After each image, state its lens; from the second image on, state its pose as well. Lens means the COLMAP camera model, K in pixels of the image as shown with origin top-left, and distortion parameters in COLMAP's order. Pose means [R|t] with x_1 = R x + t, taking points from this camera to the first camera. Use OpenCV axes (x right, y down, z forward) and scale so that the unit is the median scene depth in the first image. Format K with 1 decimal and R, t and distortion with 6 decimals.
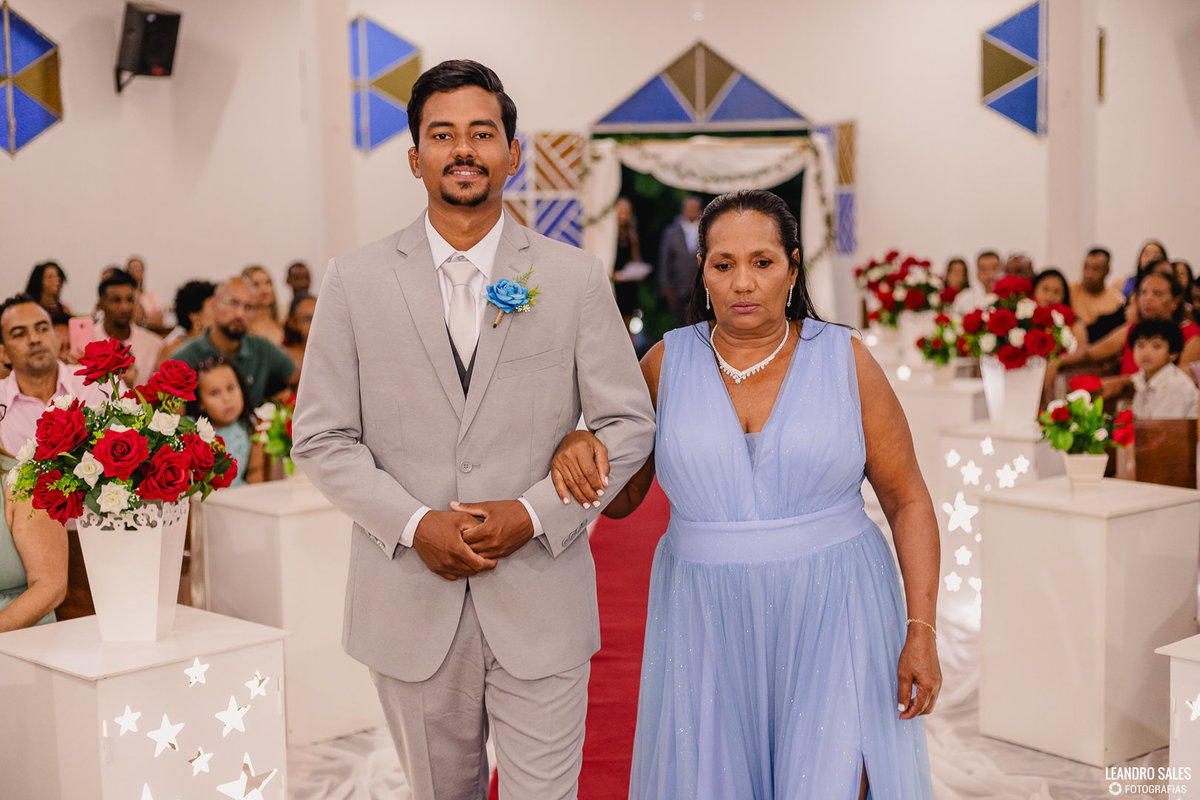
lens RADIAL K [[1692.5, 0, 600.0], [0, 1692.5, 400.0], [0, 0, 1]] dist [0.243952, -1.040036]
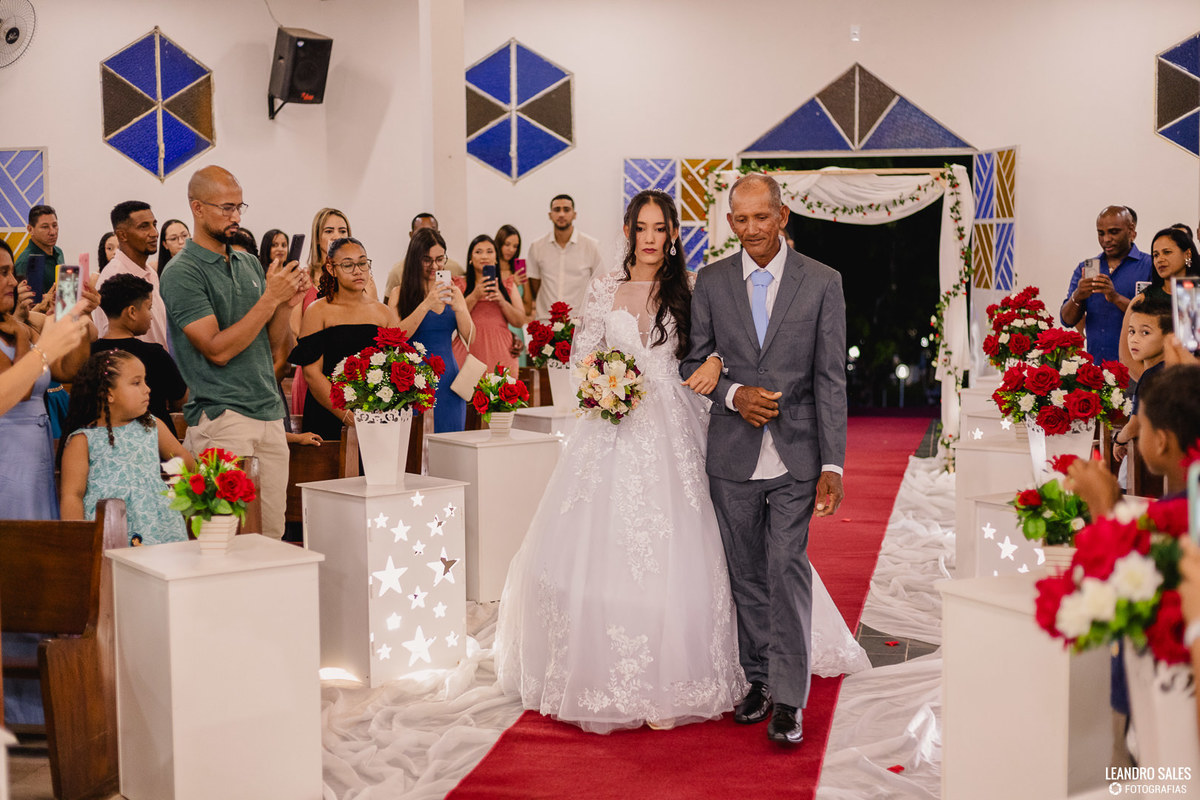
lens RADIAL K [[1692.5, 0, 600.0], [0, 1692.5, 400.0], [0, 0, 1]] dist [0.243952, -1.040036]
pose [[0.990380, 0.023608, -0.136344, 0.123255], [-0.025410, 0.999611, -0.011494, -0.018499], [0.136019, 0.014847, 0.990595, 0.083595]]
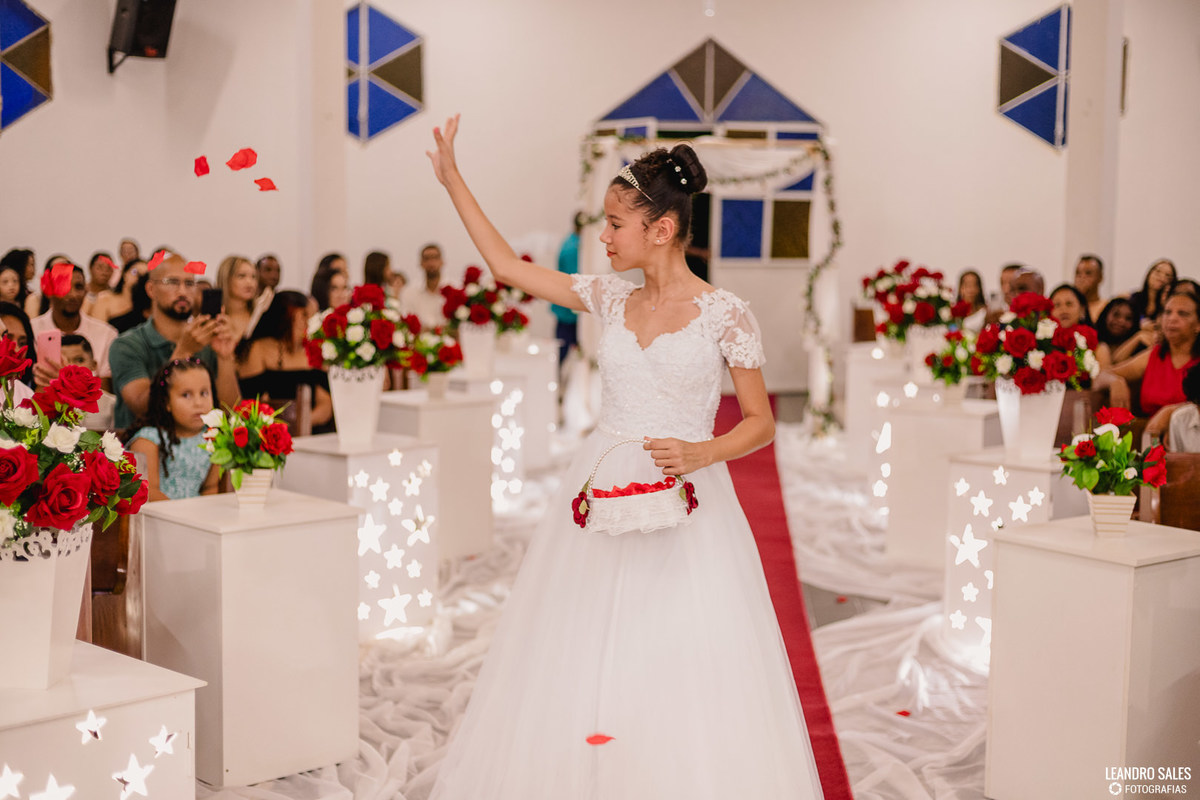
lens RADIAL K [[1692.5, 0, 600.0], [0, 1692.5, 400.0], [0, 0, 1]] dist [0.243952, -1.040036]
pose [[0.999517, 0.031030, -0.001712, 0.009263], [-0.031029, 0.999518, 0.000513, -0.007476], [0.001727, -0.000460, 0.999998, 0.067644]]
